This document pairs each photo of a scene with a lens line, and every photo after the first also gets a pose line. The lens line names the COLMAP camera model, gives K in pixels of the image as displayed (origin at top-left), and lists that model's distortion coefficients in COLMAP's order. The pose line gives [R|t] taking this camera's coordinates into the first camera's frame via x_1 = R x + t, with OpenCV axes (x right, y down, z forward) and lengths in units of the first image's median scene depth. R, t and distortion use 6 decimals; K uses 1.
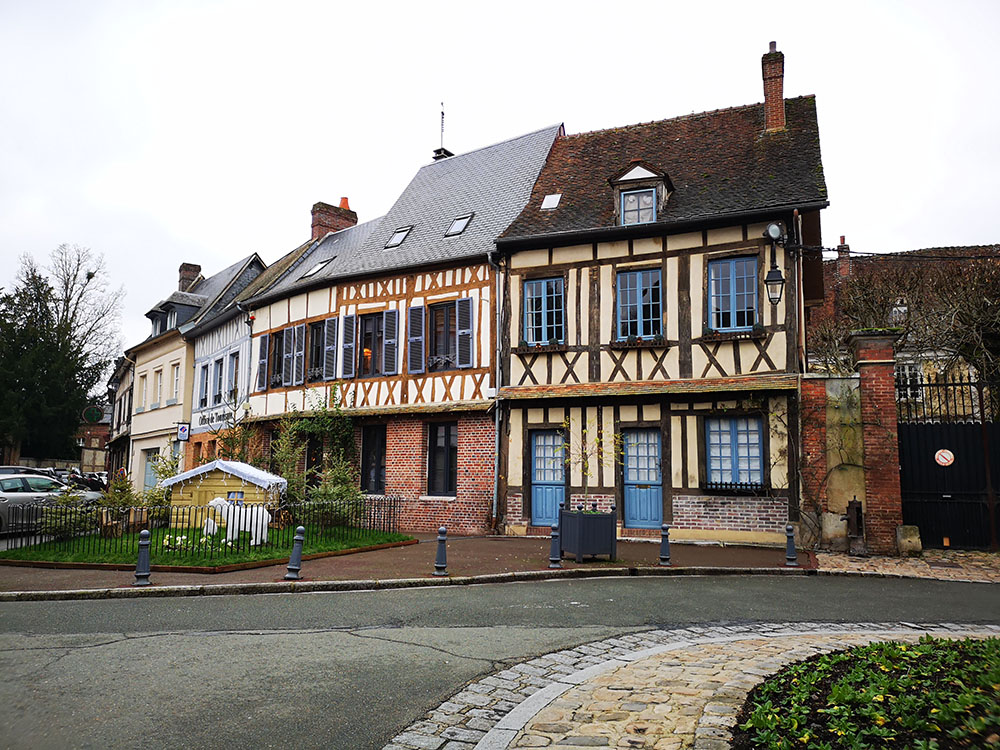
lens RADIAL K [[775.1, 0, 490.2], [0, 775.1, 380.8], [0, 0, 1]] dist [0.068221, -0.049165]
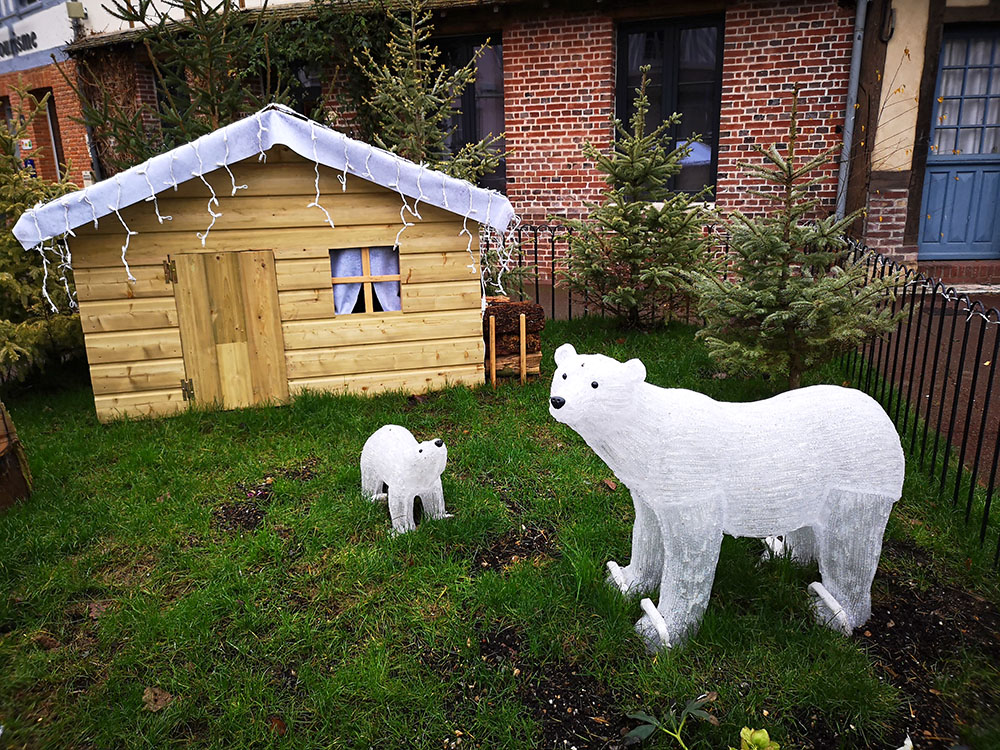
lens RADIAL K [[775.1, 0, 500.1], [0, 775.1, 374.9], [0, 0, 1]] dist [0.068221, -0.049165]
pose [[0.968066, -0.100404, 0.229711, -0.343772], [0.003168, 0.921121, 0.389262, 0.085206], [-0.250675, -0.376104, 0.892025, 0.762364]]
